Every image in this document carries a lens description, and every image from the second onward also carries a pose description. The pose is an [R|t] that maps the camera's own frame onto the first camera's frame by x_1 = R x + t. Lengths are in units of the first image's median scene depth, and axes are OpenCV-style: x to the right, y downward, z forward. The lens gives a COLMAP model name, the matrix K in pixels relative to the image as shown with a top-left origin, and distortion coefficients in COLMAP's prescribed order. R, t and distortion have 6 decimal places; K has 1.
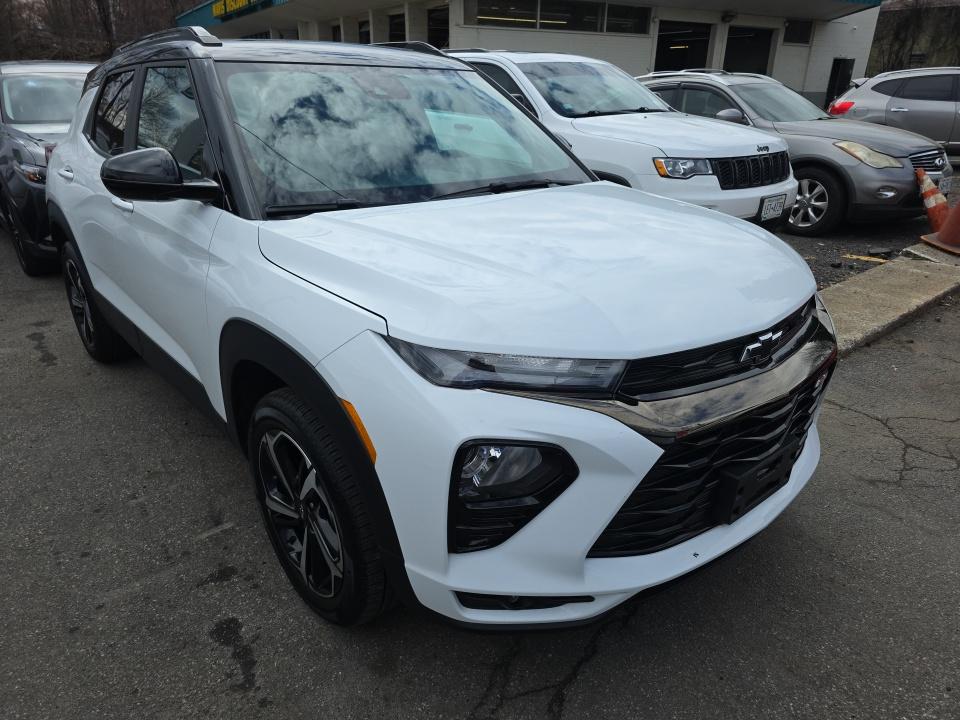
lens RADIAL K [[646.7, 0, 480.0], [0, 646.7, 360.0], [0, 0, 1]] dist [0.056963, -0.038376]
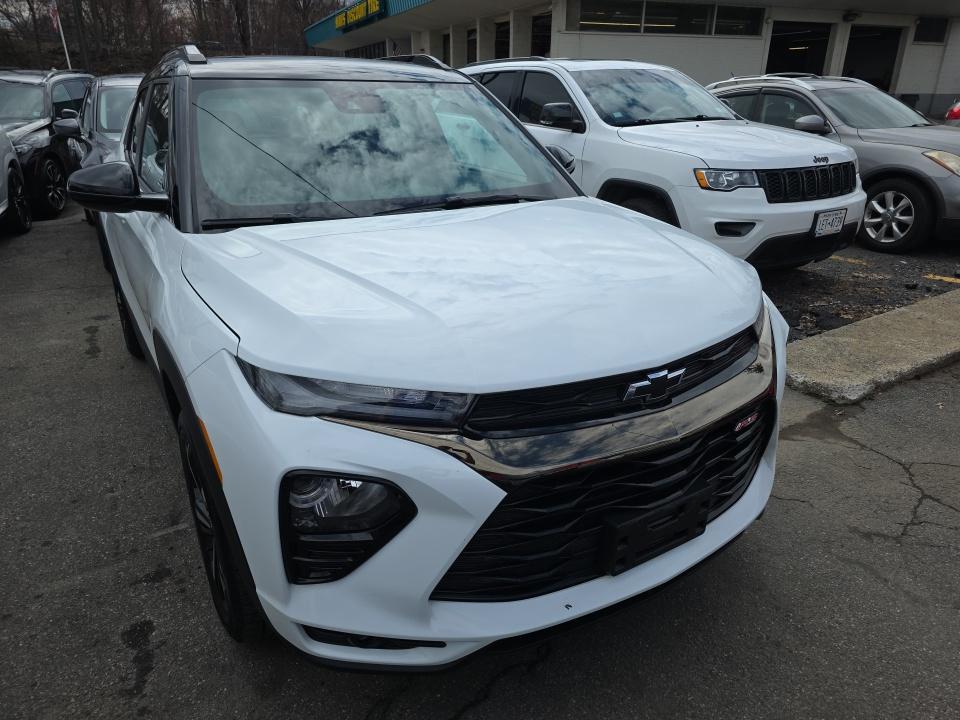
lens RADIAL K [[648.2, 0, 484.0], [0, 648.2, 349.8], [0, 0, 1]] dist [0.054447, -0.036296]
pose [[0.989596, 0.045805, -0.136391, 0.163458], [-0.048658, 0.998659, -0.017655, -0.021870], [0.135399, 0.024108, 0.990498, 0.028556]]
